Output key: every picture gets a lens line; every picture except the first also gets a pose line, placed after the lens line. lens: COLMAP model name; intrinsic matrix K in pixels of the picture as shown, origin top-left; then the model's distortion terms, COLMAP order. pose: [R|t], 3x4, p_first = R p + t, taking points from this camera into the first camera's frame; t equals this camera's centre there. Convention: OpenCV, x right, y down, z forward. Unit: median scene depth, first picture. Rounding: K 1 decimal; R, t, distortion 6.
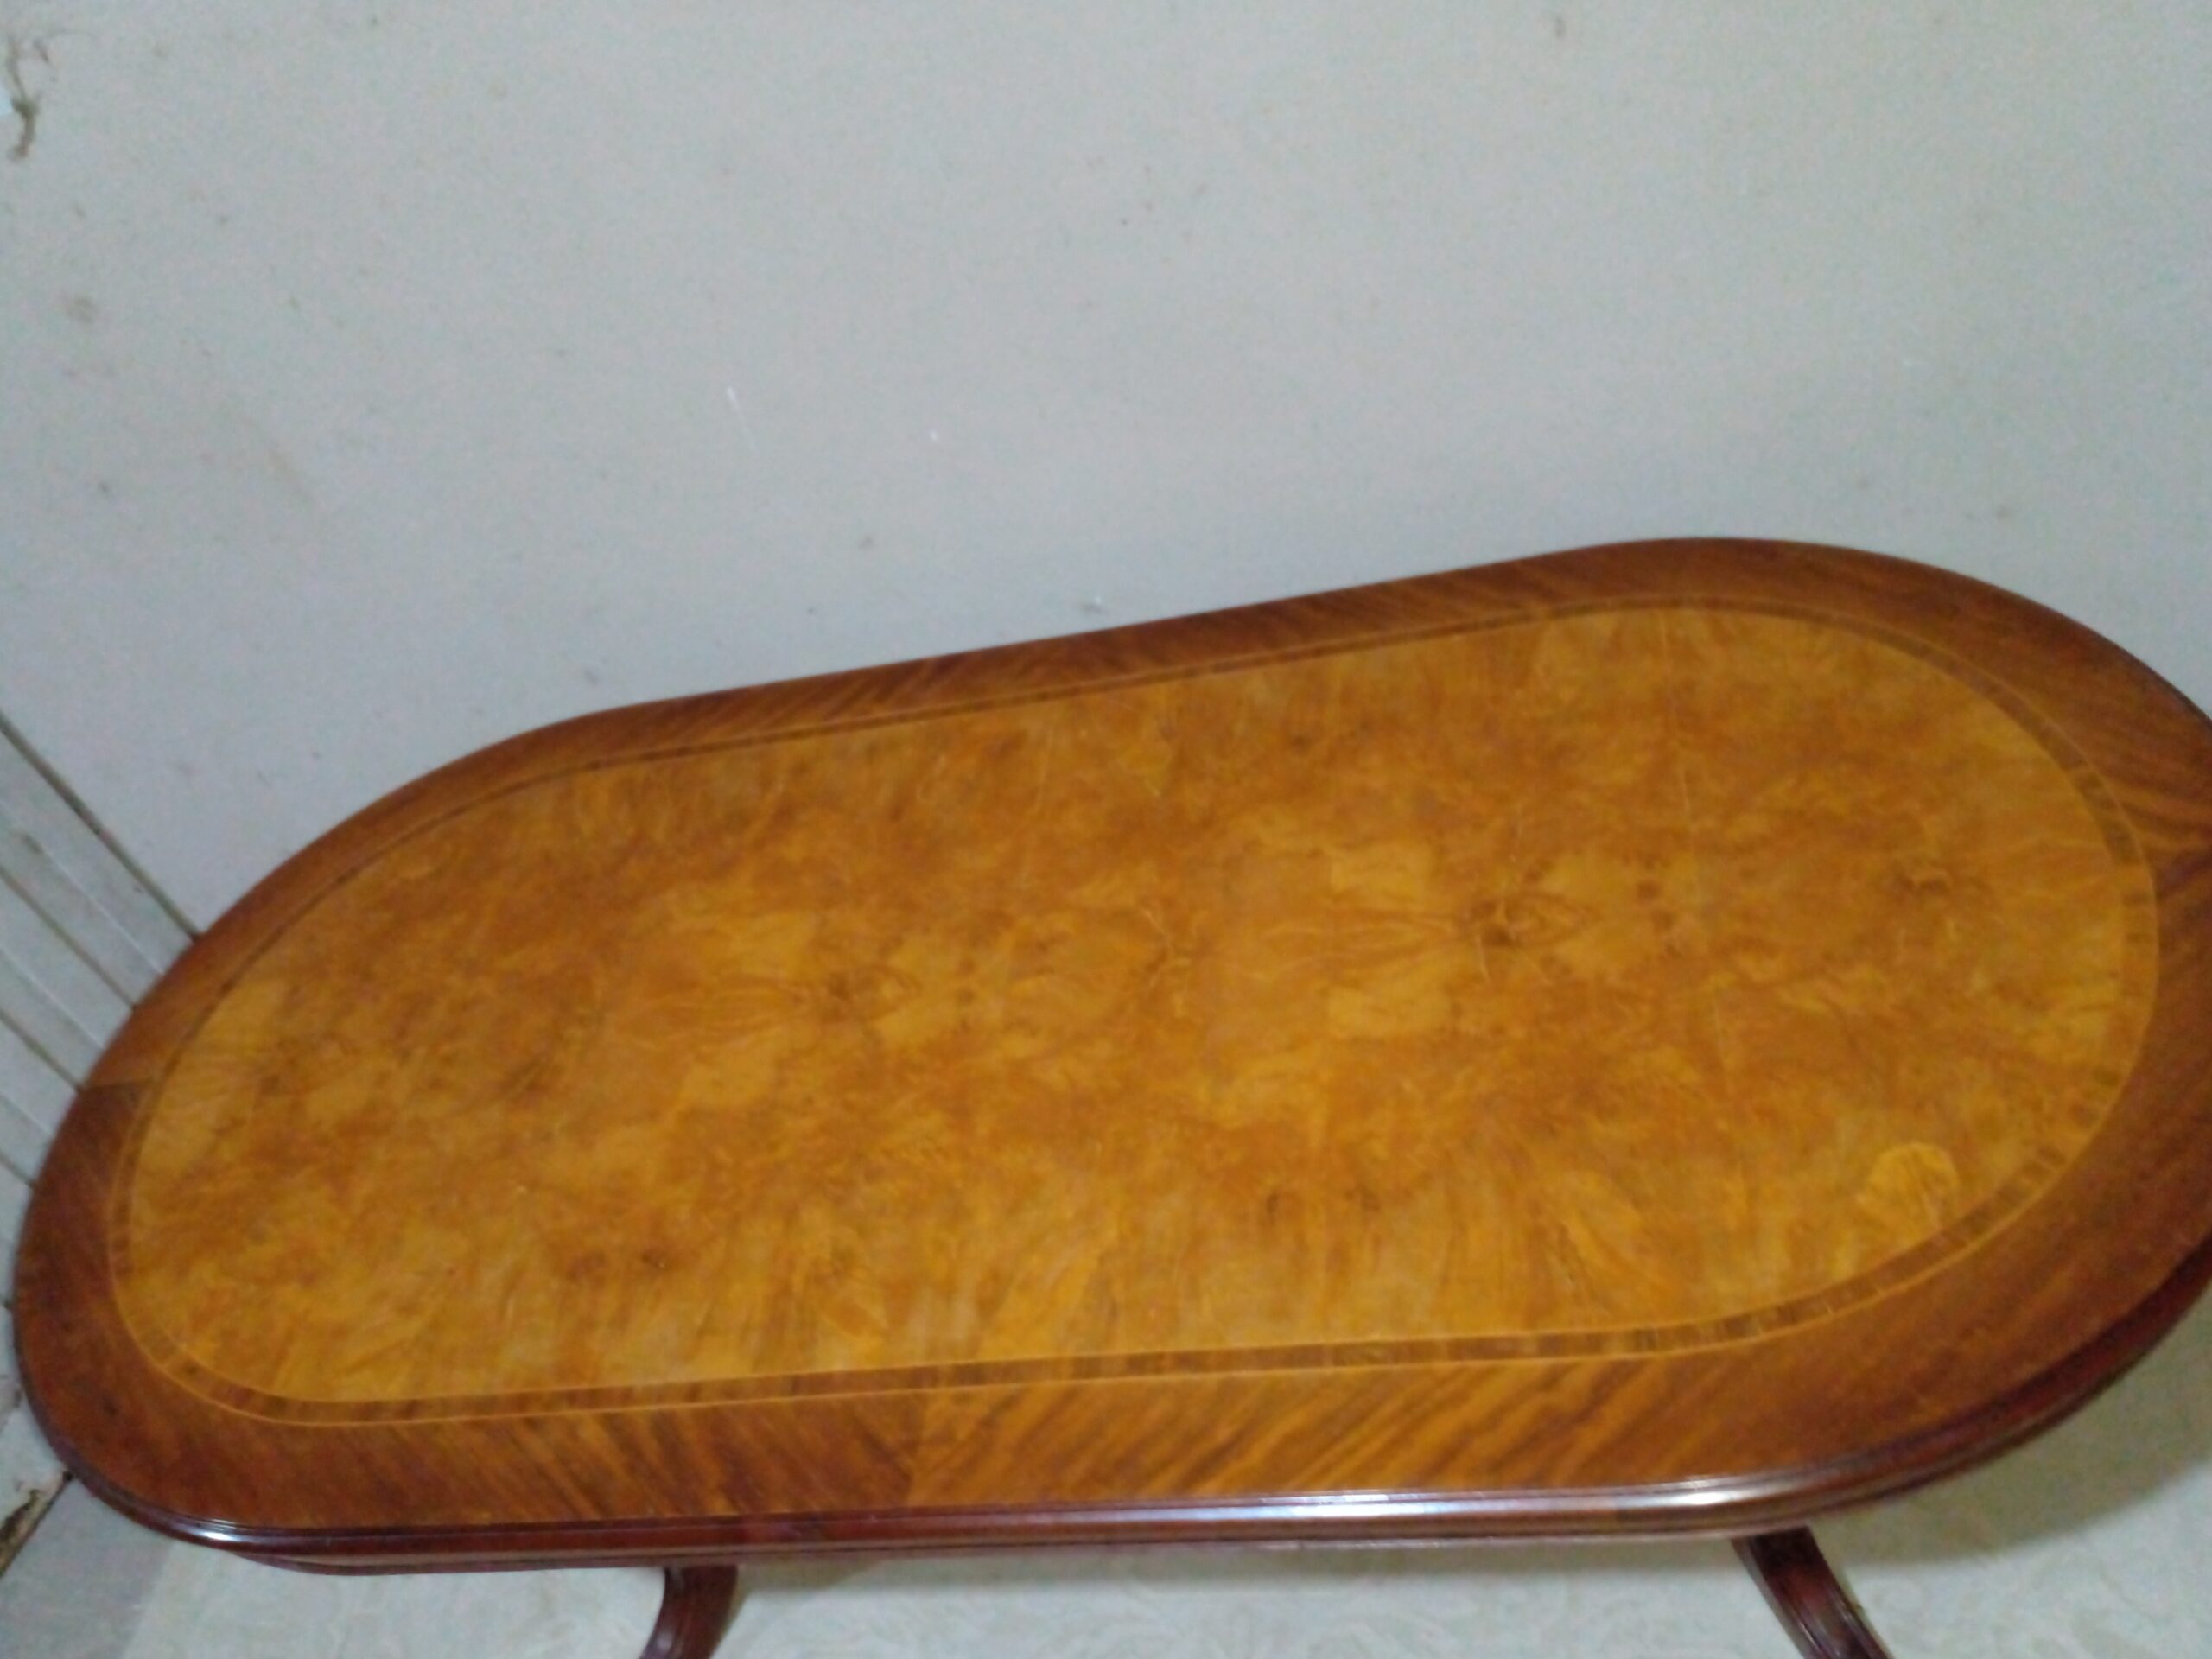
lens RADIAL K [[1856.2, 0, 1103.1], [0, 1856.2, 834.6], [0, 0, 1]] dist [0.051361, -0.069066]
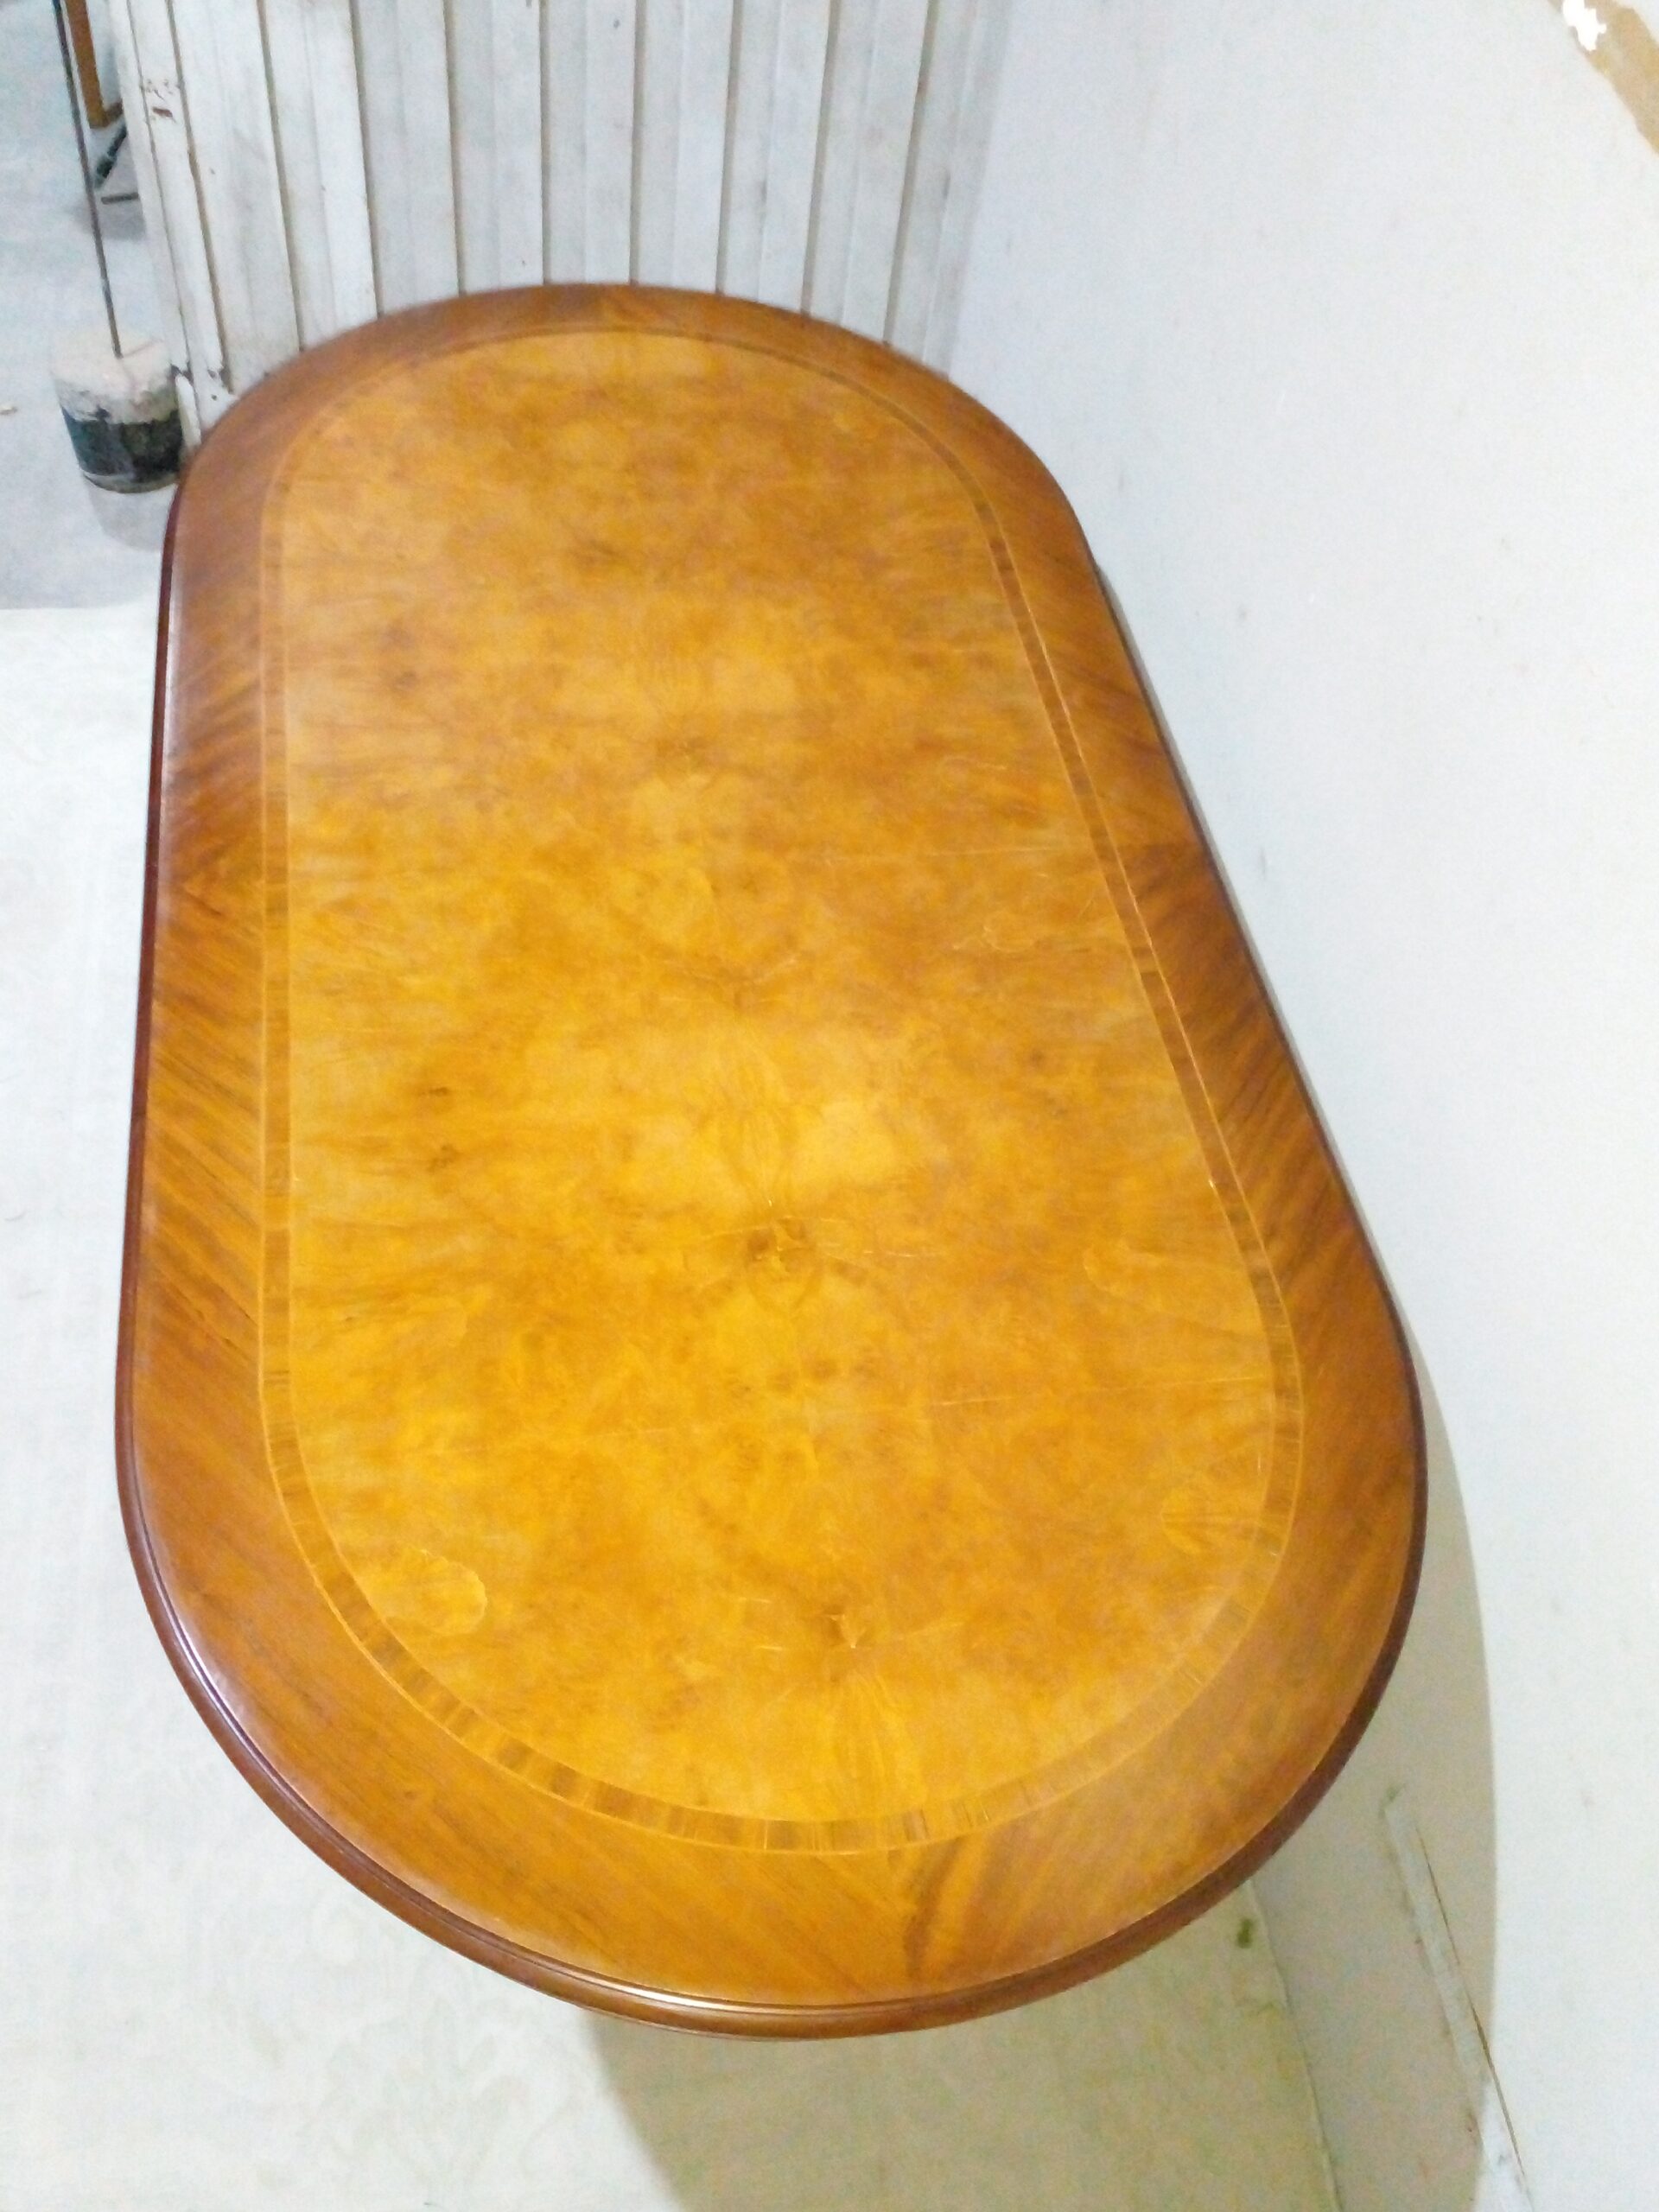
lens RADIAL K [[1846.7, 0, 841.2], [0, 1846.7, 1098.4], [0, 0, 1]] dist [0.107110, -0.008811]
pose [[0.238342, 0.917666, -0.317934, 0.434304], [-0.790704, 0.373437, 0.485109, -0.455038], [0.563897, 0.135770, 0.814608, 0.195887]]
